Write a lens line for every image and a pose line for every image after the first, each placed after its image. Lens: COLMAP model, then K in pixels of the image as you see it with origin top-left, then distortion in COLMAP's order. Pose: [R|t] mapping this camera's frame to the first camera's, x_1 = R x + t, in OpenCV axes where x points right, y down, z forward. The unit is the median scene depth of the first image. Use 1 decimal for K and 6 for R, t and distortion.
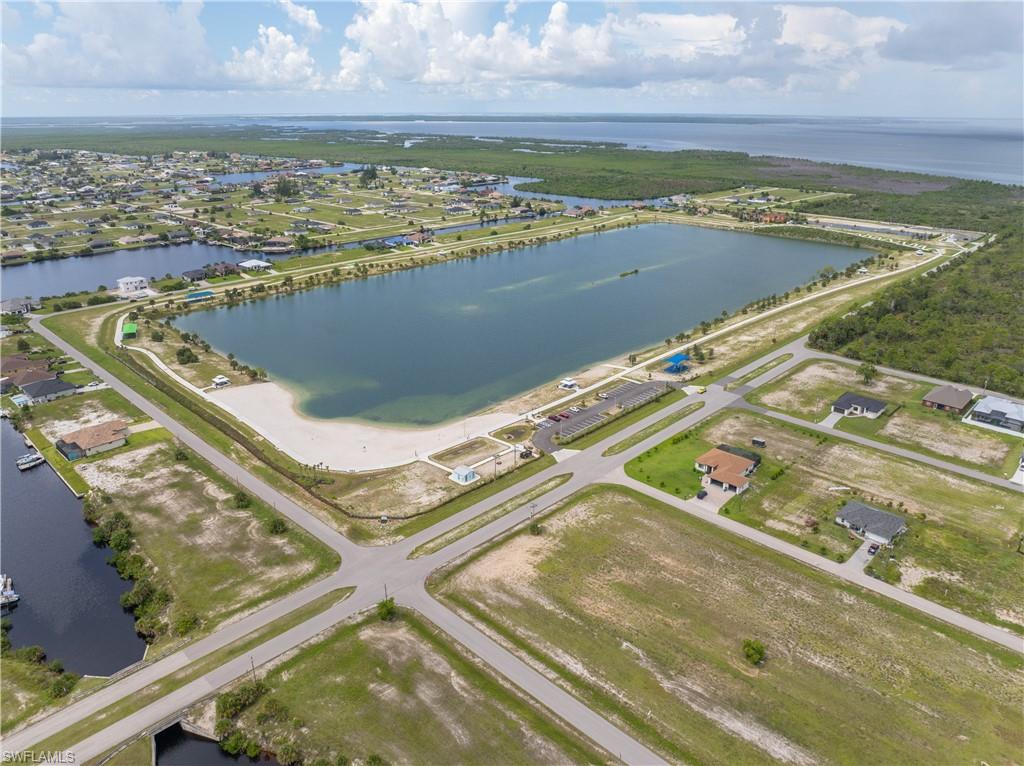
lens RADIAL K [[717.7, 0, 510.6], [0, 717.7, 385.4], [0, 0, 1]] dist [-0.037672, 0.001097]
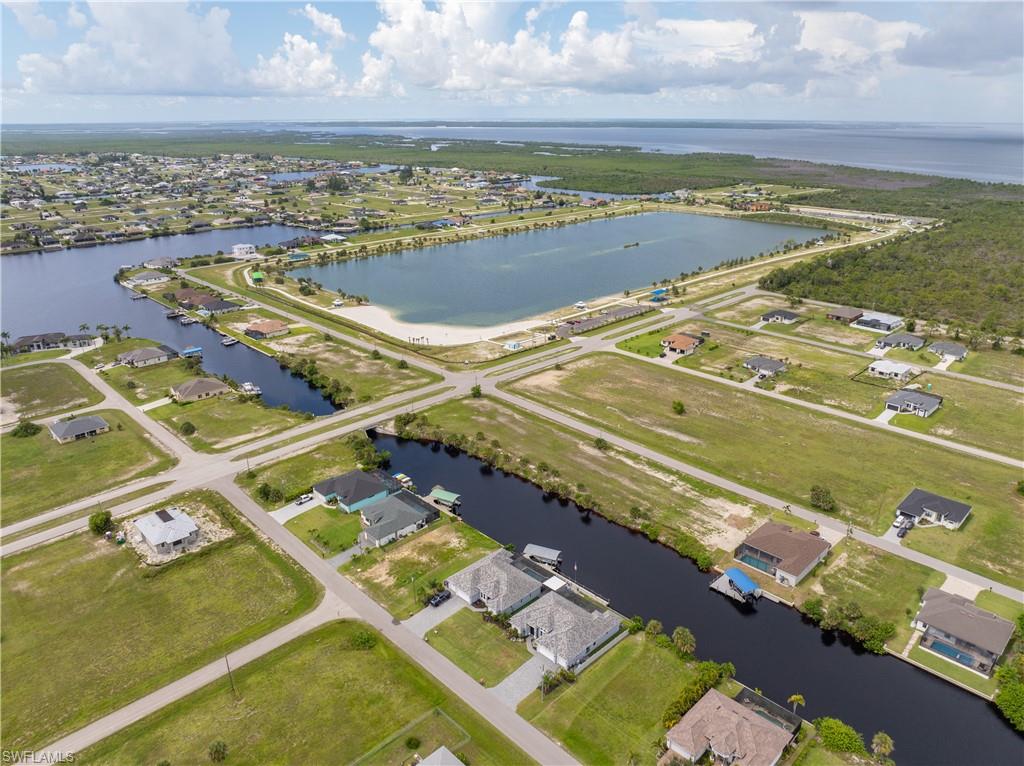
lens RADIAL K [[717.7, 0, 510.6], [0, 717.7, 385.4], [0, 0, 1]] dist [-0.037672, 0.001097]
pose [[0.999691, 0.006841, -0.023901, -0.015366], [-0.007012, 0.999950, -0.007093, 0.108828], [0.023851, 0.007258, 0.999689, -0.280669]]
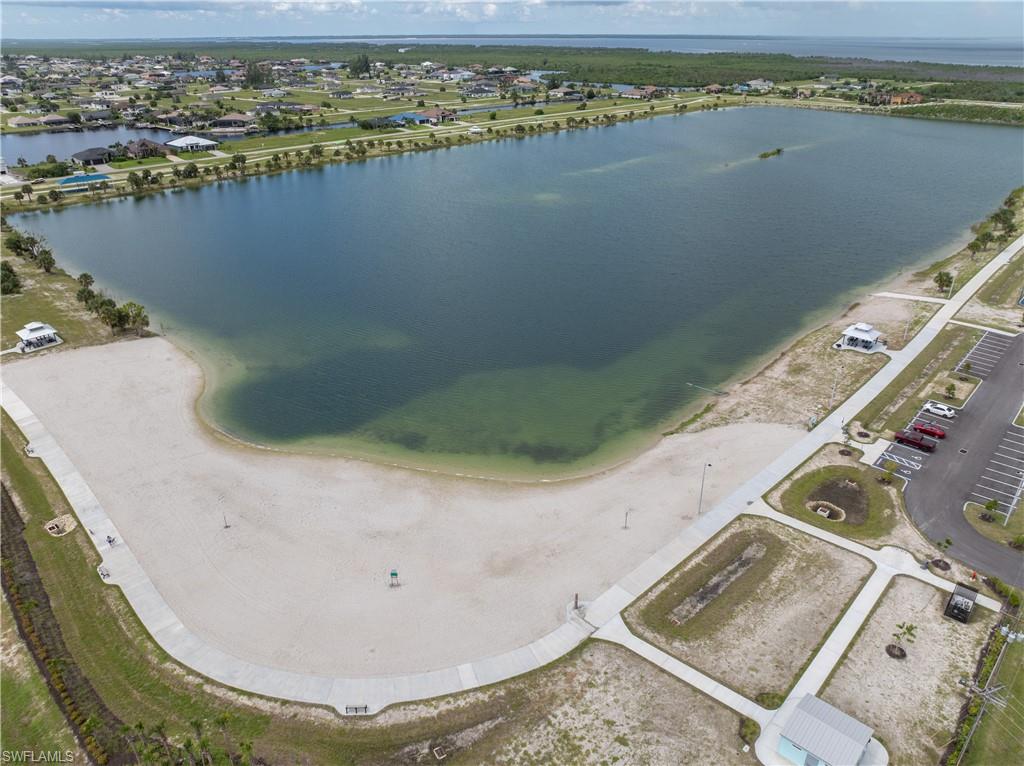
lens RADIAL K [[717.7, 0, 510.6], [0, 717.7, 385.4], [0, 0, 1]] dist [-0.037672, 0.001097]
pose [[0.999960, -0.006456, 0.006185, -0.083224], [0.005860, 0.995745, 0.091969, -0.009080], [-0.006752, -0.091929, 0.995743, 0.377851]]
